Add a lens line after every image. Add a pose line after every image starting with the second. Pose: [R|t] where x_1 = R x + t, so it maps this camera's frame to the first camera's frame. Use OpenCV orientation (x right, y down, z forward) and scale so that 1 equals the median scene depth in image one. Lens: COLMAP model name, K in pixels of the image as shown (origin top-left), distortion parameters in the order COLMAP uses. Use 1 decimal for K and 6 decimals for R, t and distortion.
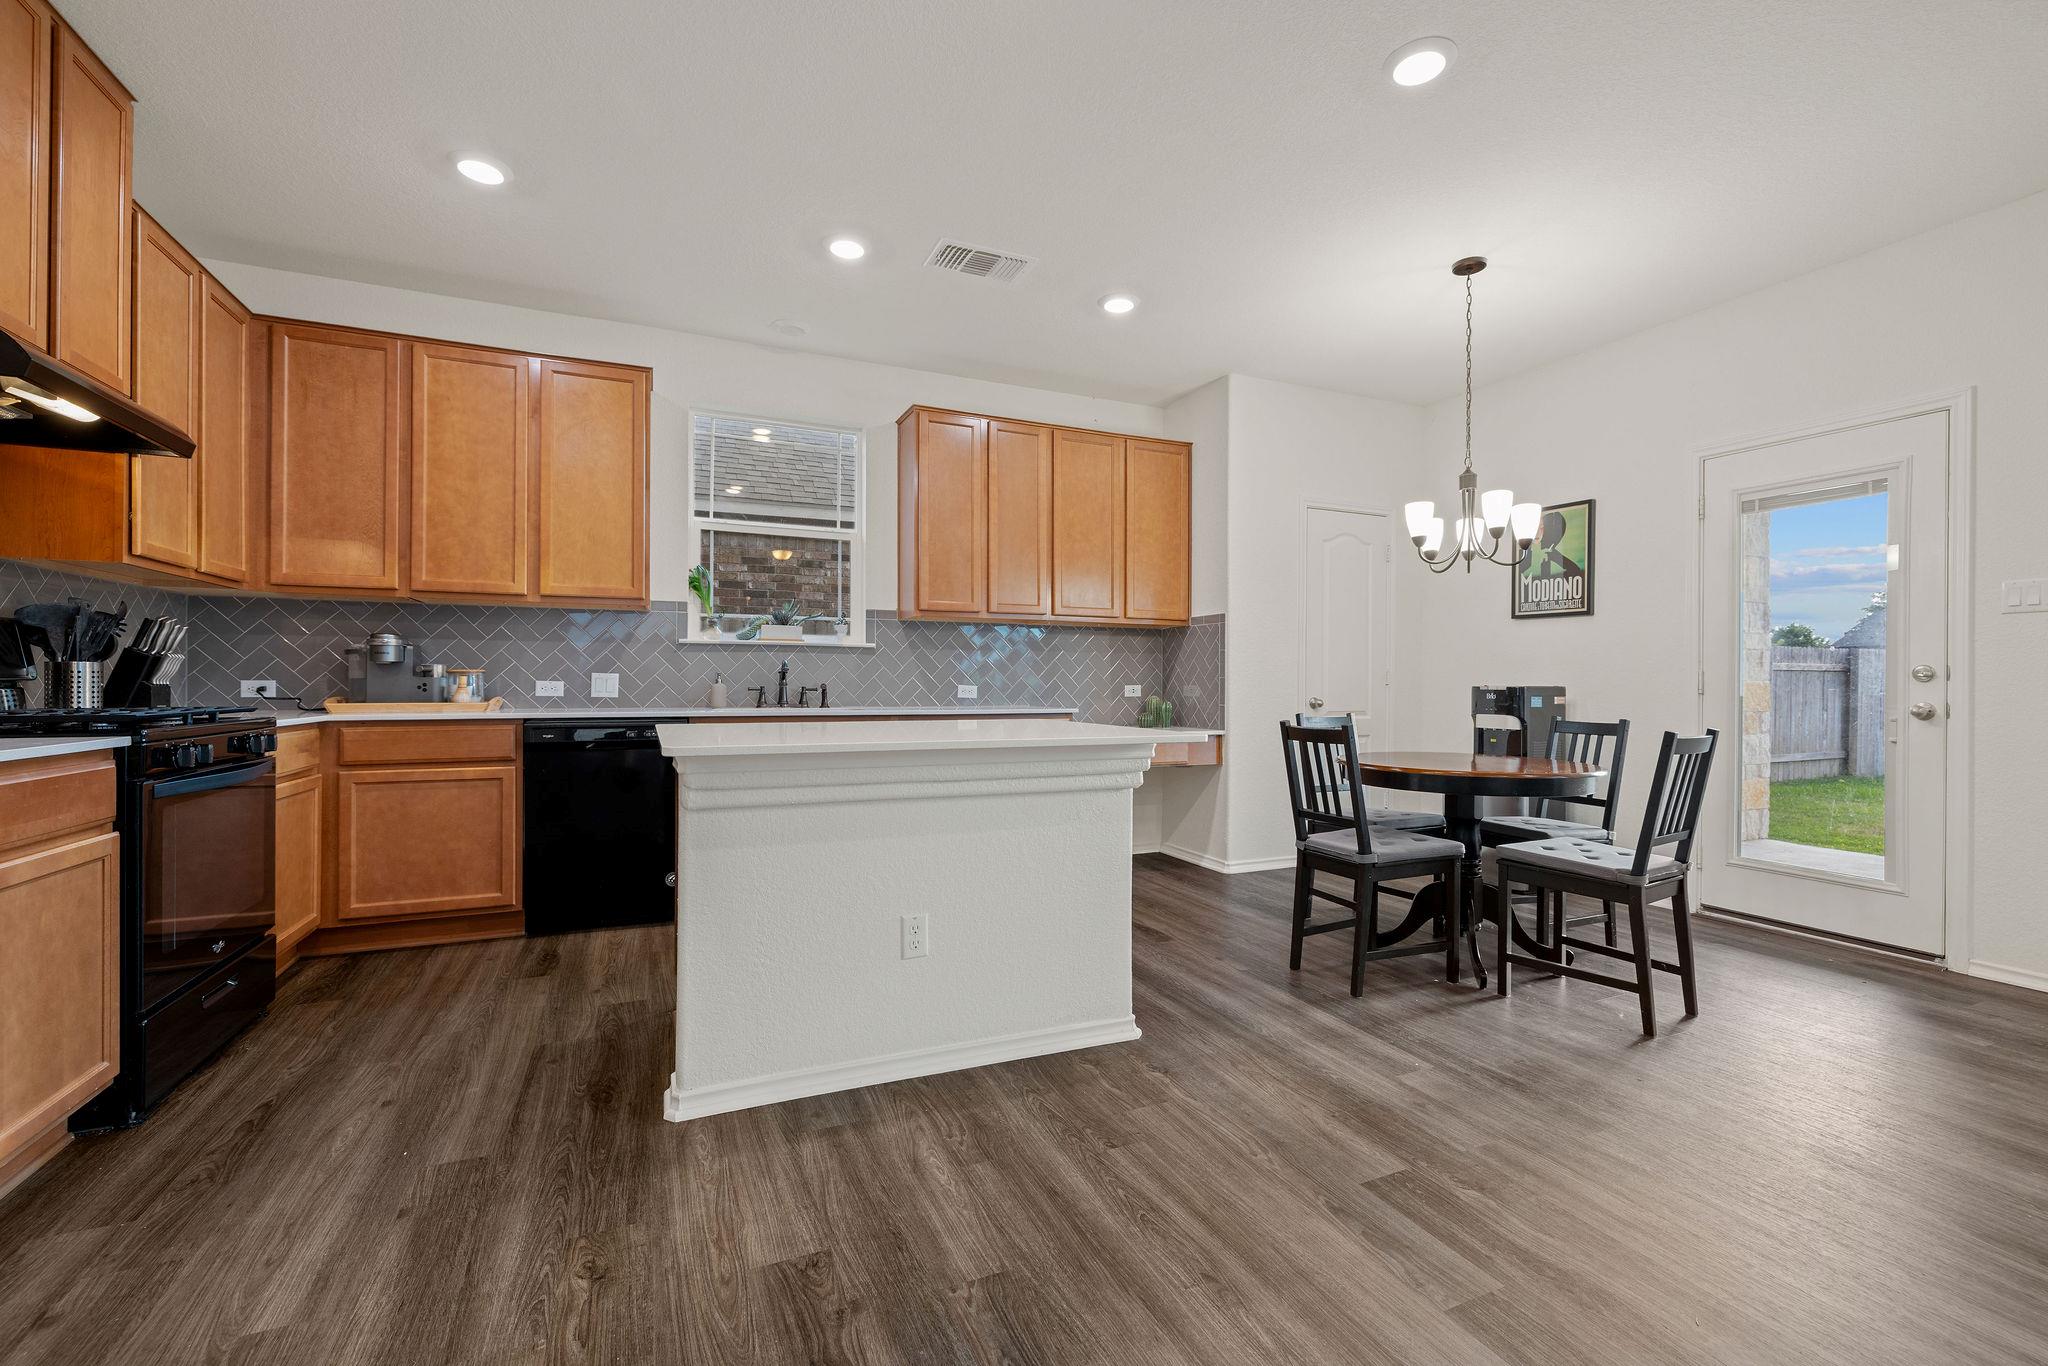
lens RADIAL K [[866.9, 0, 1022.8], [0, 866.9, 685.3], [0, 0, 1]] dist [0.000961, -0.001111]
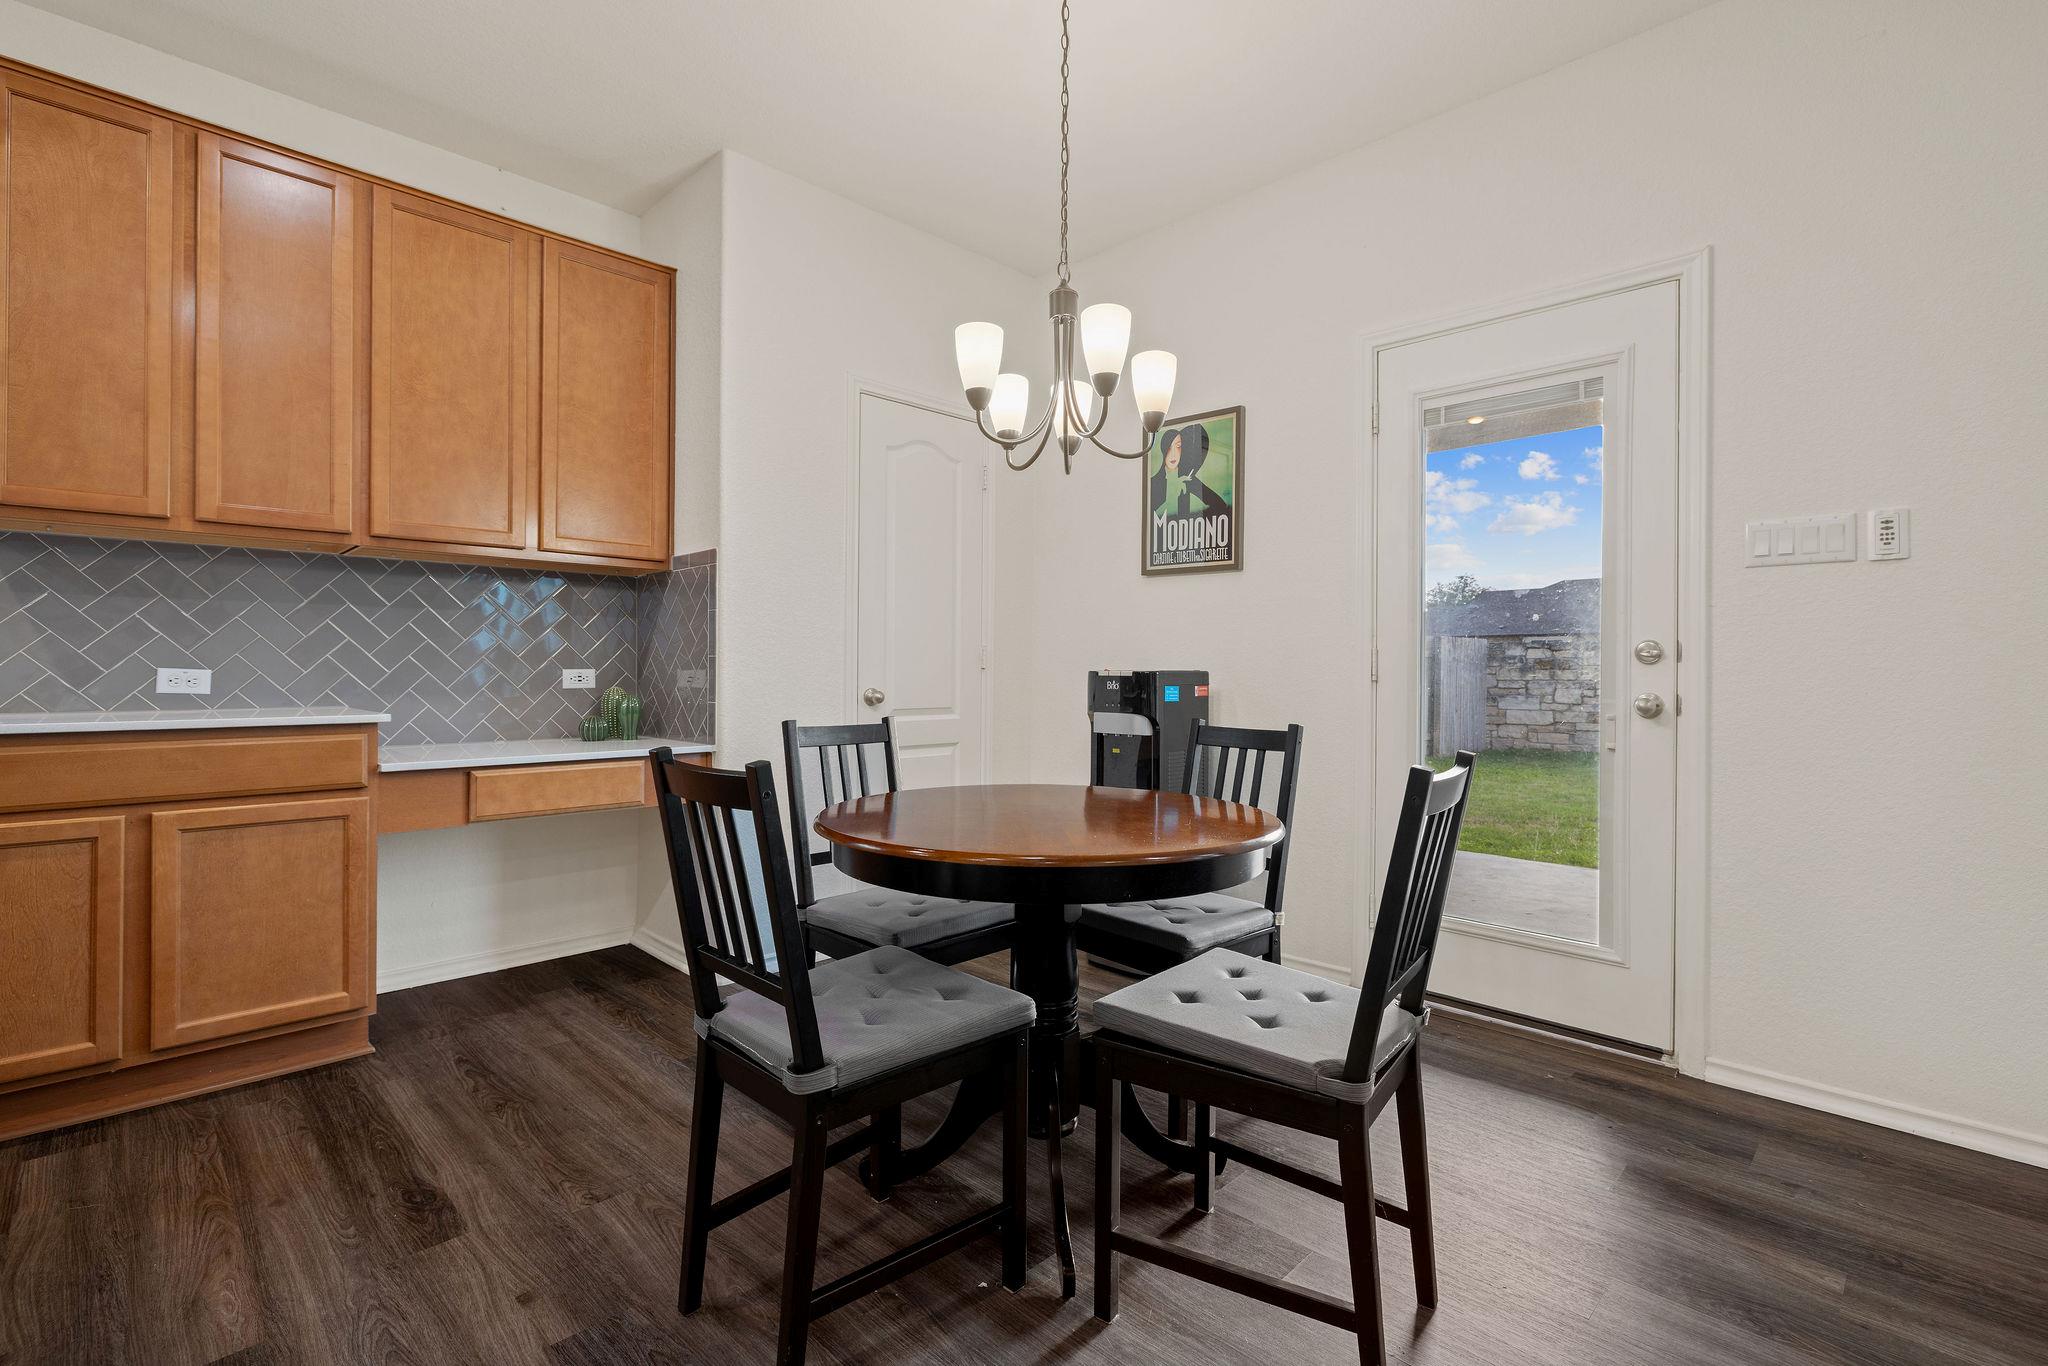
lens RADIAL K [[929.4, 0, 1019.6], [0, 929.4, 675.5], [0, 0, 1]] dist [-0.008782, 0.000539]
pose [[0.933036, -0.000953, 0.359782, 0.258395], [-0.000314, 0.999994, 0.003464, 0.002652], [-0.359783, -0.003345, 0.933030, 0.428502]]
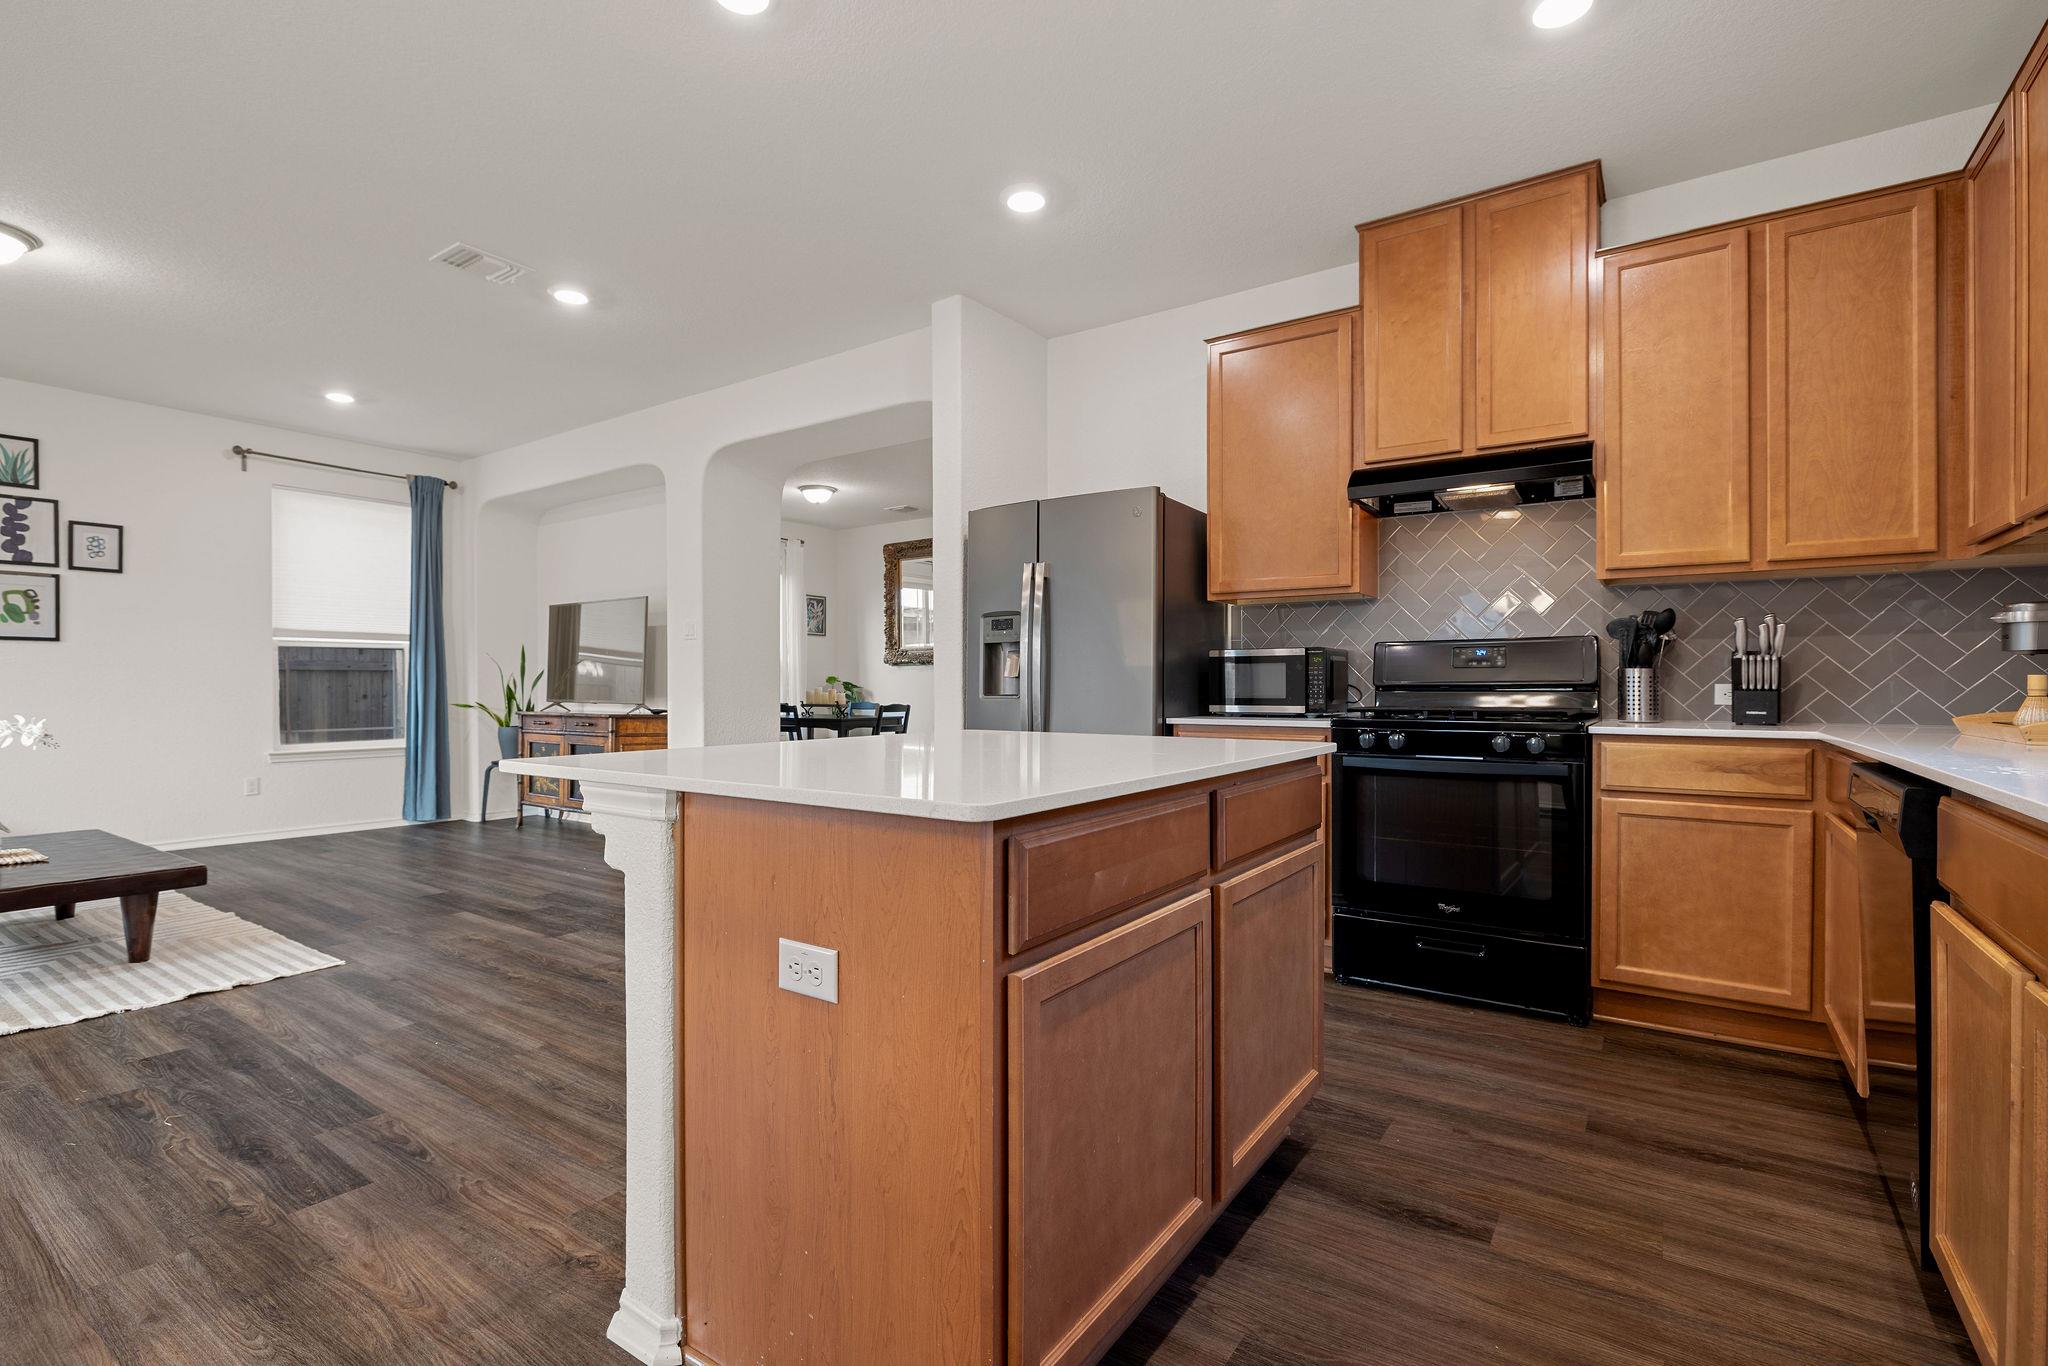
lens RADIAL K [[929.4, 0, 1029.1], [0, 929.4, 678.2], [0, 0, 1]] dist [-0.008782, 0.000539]
pose [[-0.848606, -0.006497, -0.528986, 0.178857], [-0.003131, 0.999969, -0.007258, -0.003145], [0.529017, -0.004503, -0.848599, 1.323599]]
